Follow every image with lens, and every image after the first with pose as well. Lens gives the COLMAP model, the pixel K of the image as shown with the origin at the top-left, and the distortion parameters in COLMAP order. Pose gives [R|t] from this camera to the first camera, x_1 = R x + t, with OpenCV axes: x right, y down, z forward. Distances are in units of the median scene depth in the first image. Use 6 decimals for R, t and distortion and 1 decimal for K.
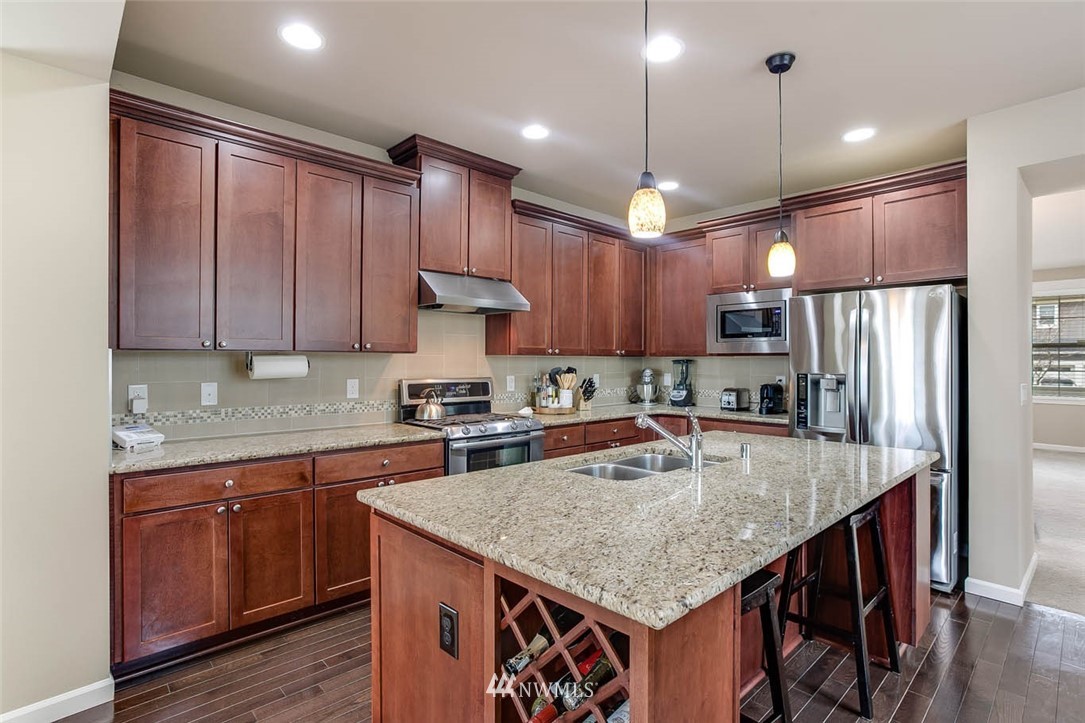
lens RADIAL K [[533.6, 0, 547.8], [0, 533.6, 356.4], [0, 0, 1]] dist [-0.042545, 0.027222]
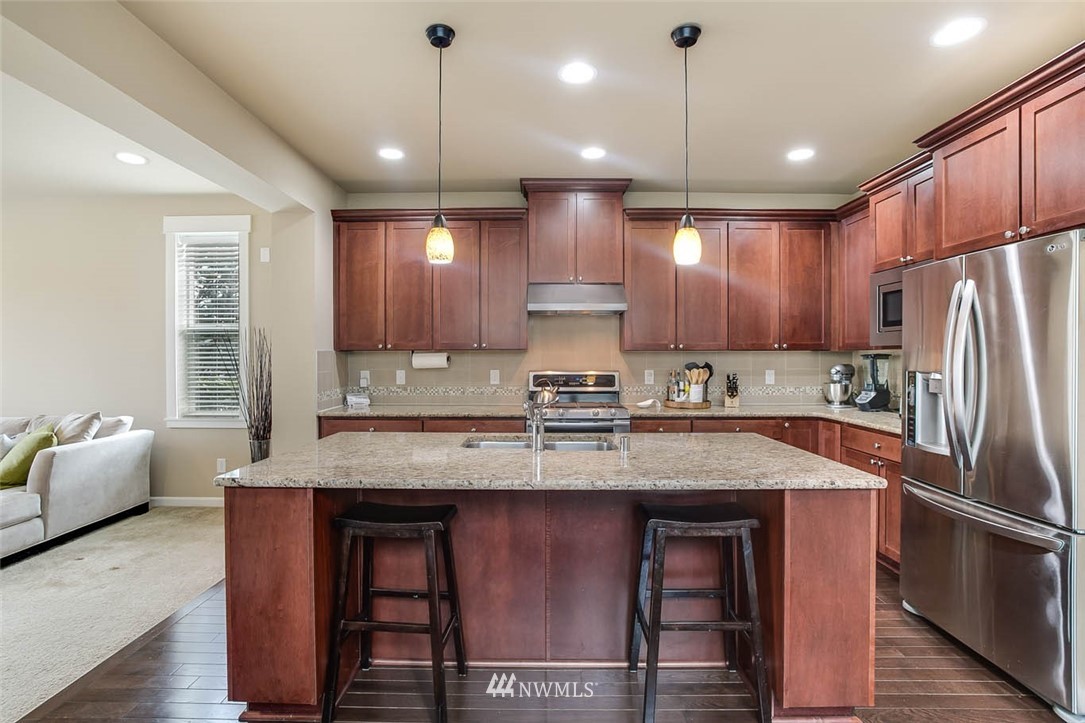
lens RADIAL K [[533.6, 0, 547.8], [0, 533.6, 356.4], [0, 0, 1]] dist [-0.042545, 0.027222]
pose [[0.726194, -0.003817, -0.687479, 0.622739], [0.008165, 0.999962, 0.003073, 0.004691], [0.687442, -0.007845, 0.726197, 0.100417]]
